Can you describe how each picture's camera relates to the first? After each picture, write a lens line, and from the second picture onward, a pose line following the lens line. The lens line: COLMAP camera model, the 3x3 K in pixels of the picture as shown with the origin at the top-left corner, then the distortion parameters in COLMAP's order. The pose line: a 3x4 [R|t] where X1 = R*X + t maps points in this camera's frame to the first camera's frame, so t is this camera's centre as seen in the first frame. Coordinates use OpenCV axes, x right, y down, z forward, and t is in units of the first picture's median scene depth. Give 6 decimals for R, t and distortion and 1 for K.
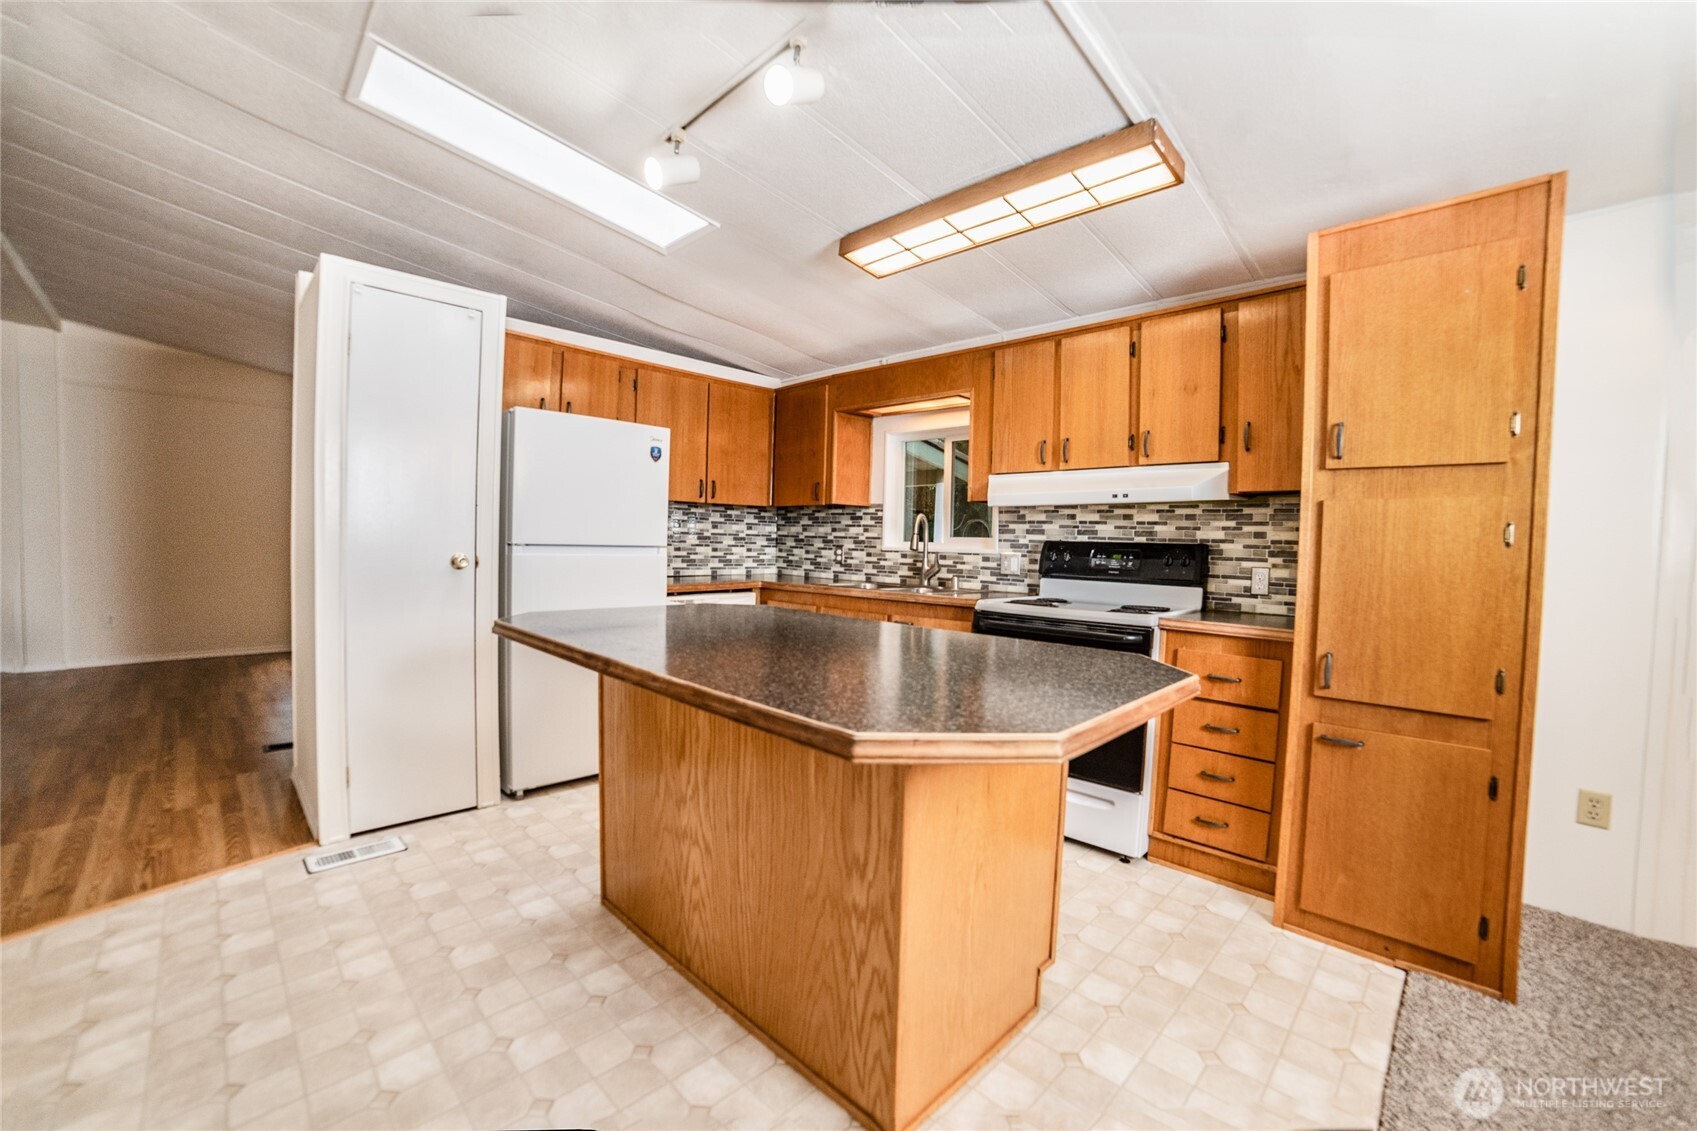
lens RADIAL K [[696.2, 0, 852.3], [0, 696.2, 557.1], [0, 0, 1]] dist [-0.108797, 0.041047]
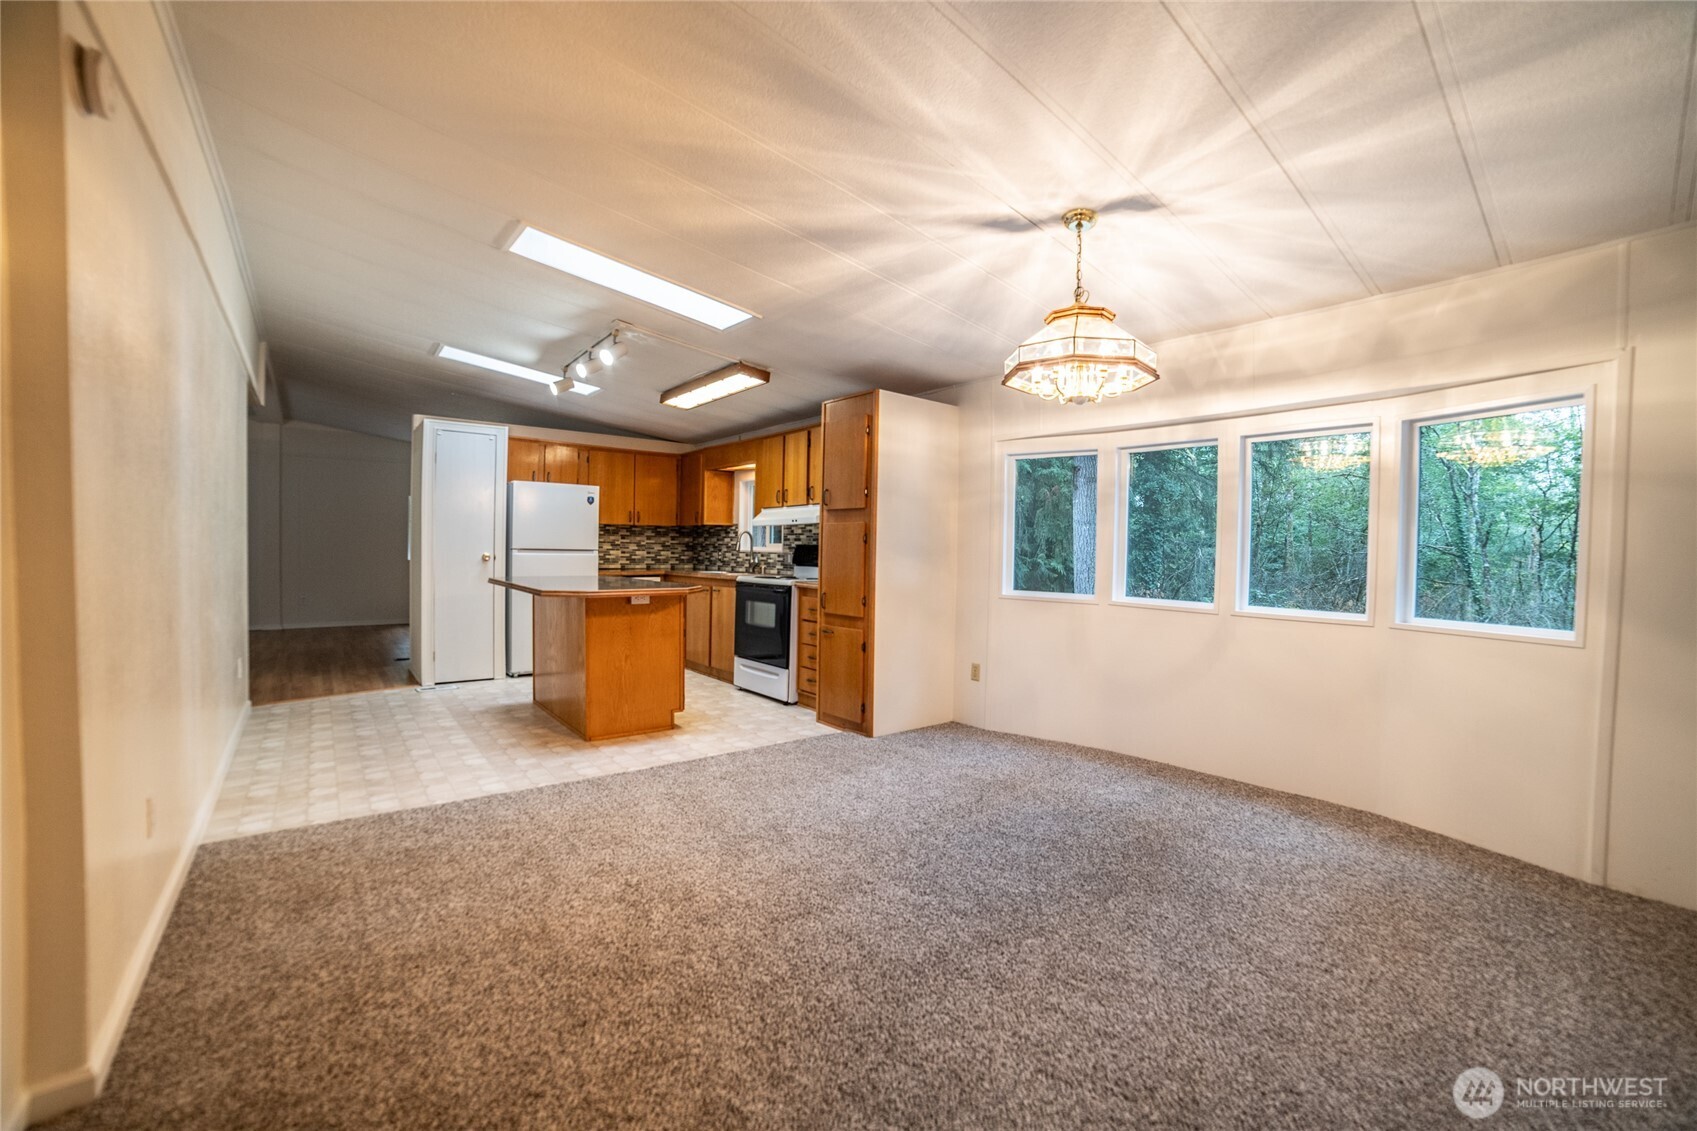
lens RADIAL K [[702.6, 0, 856.8], [0, 702.6, 563.3], [0, 0, 1]] dist [-0.110158, 0.042542]
pose [[0.993760, -0.007496, -0.111291, 0.779959], [0.006951, 0.999962, -0.005289, 0.042786], [0.111326, 0.004482, 0.993774, -0.951902]]
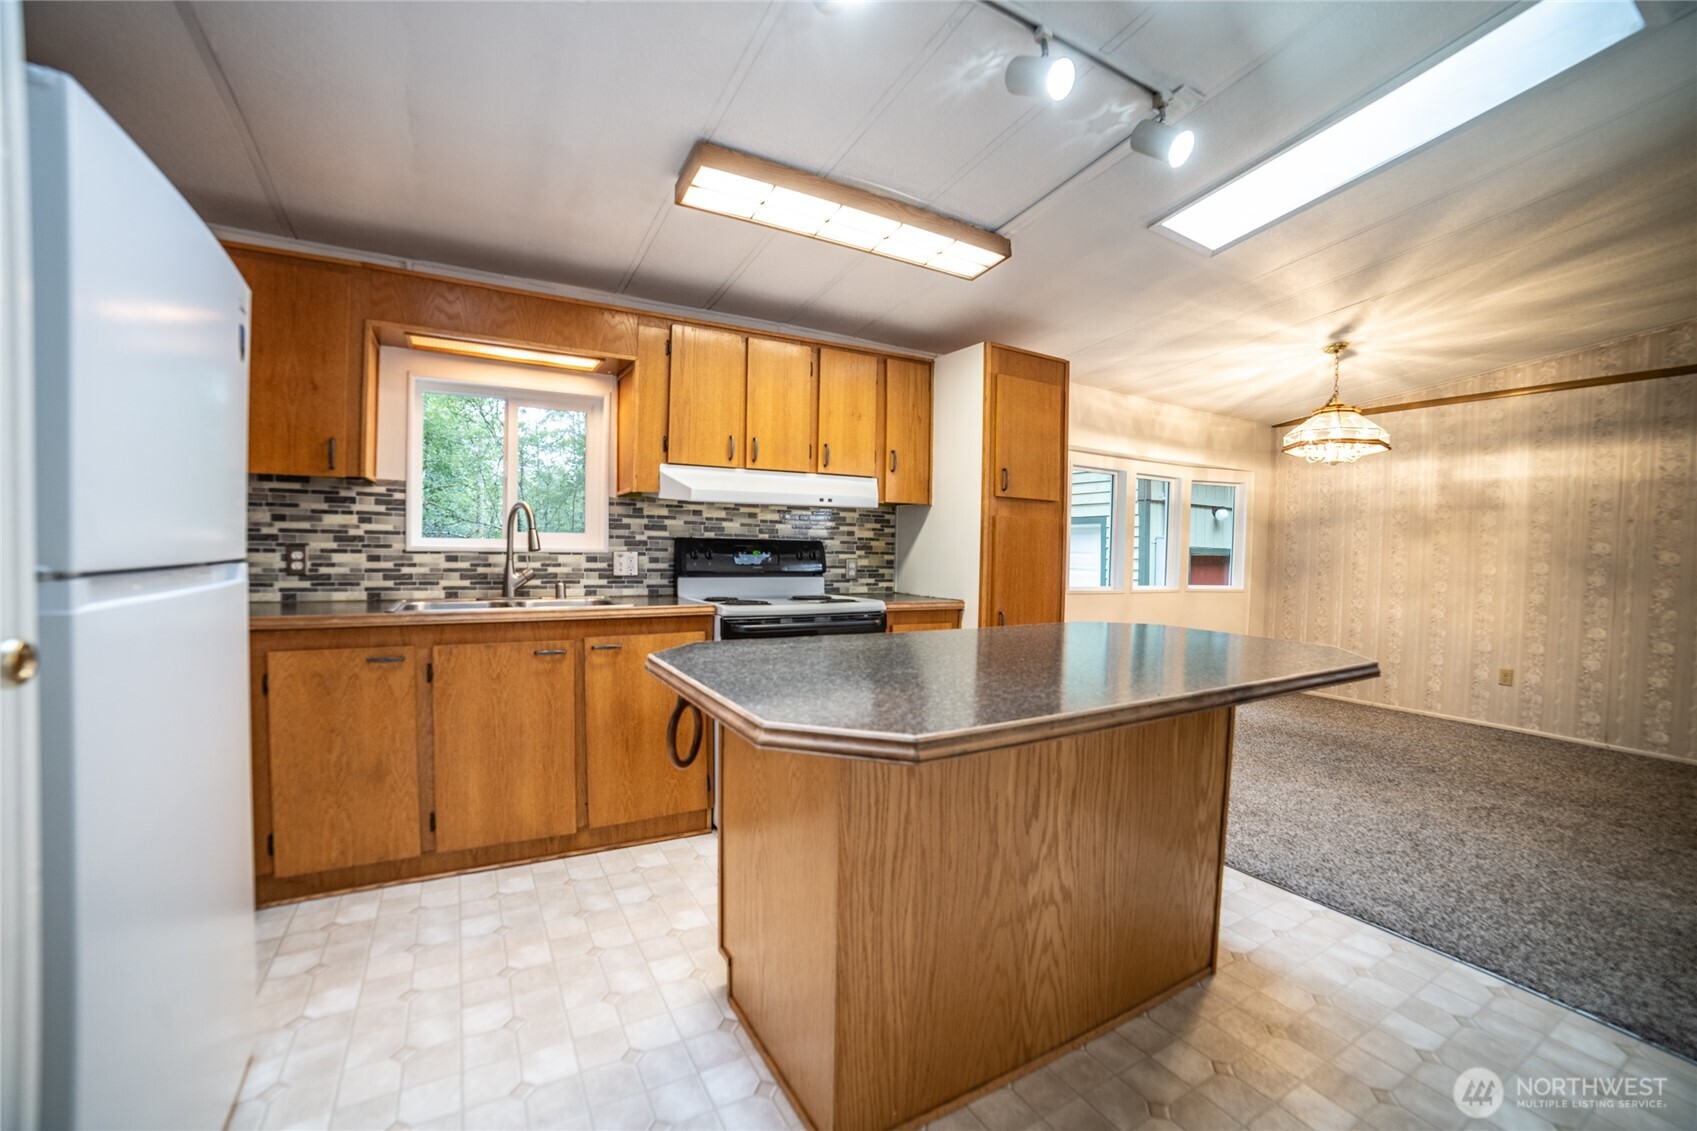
lens RADIAL K [[696.2, 0, 852.3], [0, 696.2, 557.1], [0, 0, 1]] dist [-0.108797, 0.041047]
pose [[0.265024, -0.035249, 0.963597, -0.703163], [0.009806, 0.999378, 0.033860, -0.032983], [-0.964192, 0.000475, 0.265205, 0.644548]]
